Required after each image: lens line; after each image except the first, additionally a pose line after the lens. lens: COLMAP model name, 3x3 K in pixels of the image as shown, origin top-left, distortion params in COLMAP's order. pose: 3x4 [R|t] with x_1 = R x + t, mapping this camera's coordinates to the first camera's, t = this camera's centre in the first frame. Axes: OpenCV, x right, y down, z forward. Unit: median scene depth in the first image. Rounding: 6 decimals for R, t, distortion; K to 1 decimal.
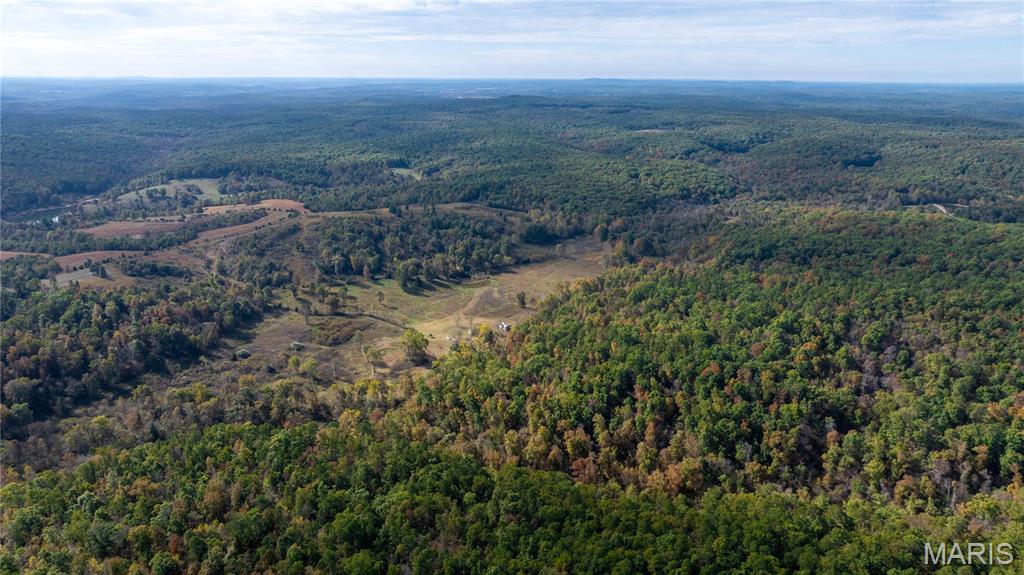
lens RADIAL K [[722.5, 0, 511.6], [0, 722.5, 284.1], [0, 0, 1]] dist [-0.034820, 0.034104]
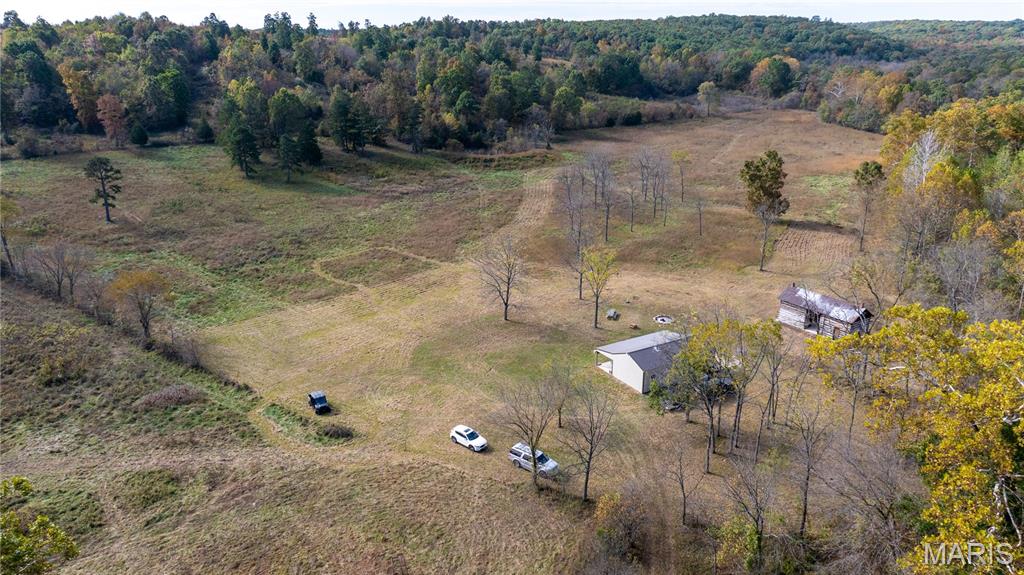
lens RADIAL K [[722.5, 0, 511.3], [0, 722.5, 288.4], [0, 0, 1]] dist [-0.034820, 0.034104]
pose [[0.998210, -0.025683, 0.054011, -0.070449], [0.023211, 0.998677, 0.045892, 0.039037], [-0.055118, -0.044556, 0.997485, 0.739145]]
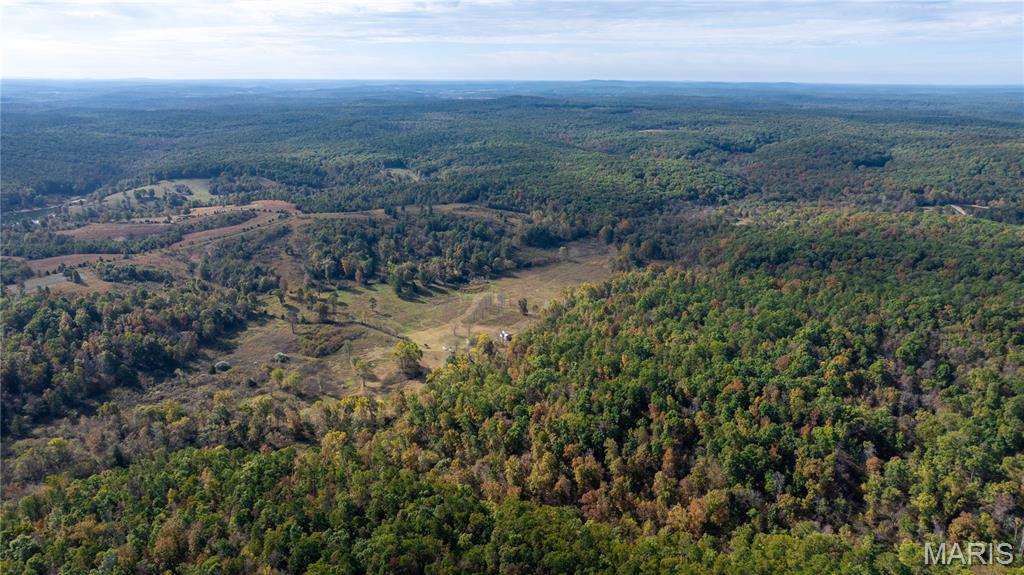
lens RADIAL K [[722.5, 0, 511.0], [0, 722.5, 285.9], [0, 0, 1]] dist [-0.034820, 0.034104]
pose [[1.000000, 0.000236, -0.000860, -0.000944], [-0.000236, 1.000000, -0.000221, -0.004535], [0.000860, 0.000221, 1.000000, 0.057578]]
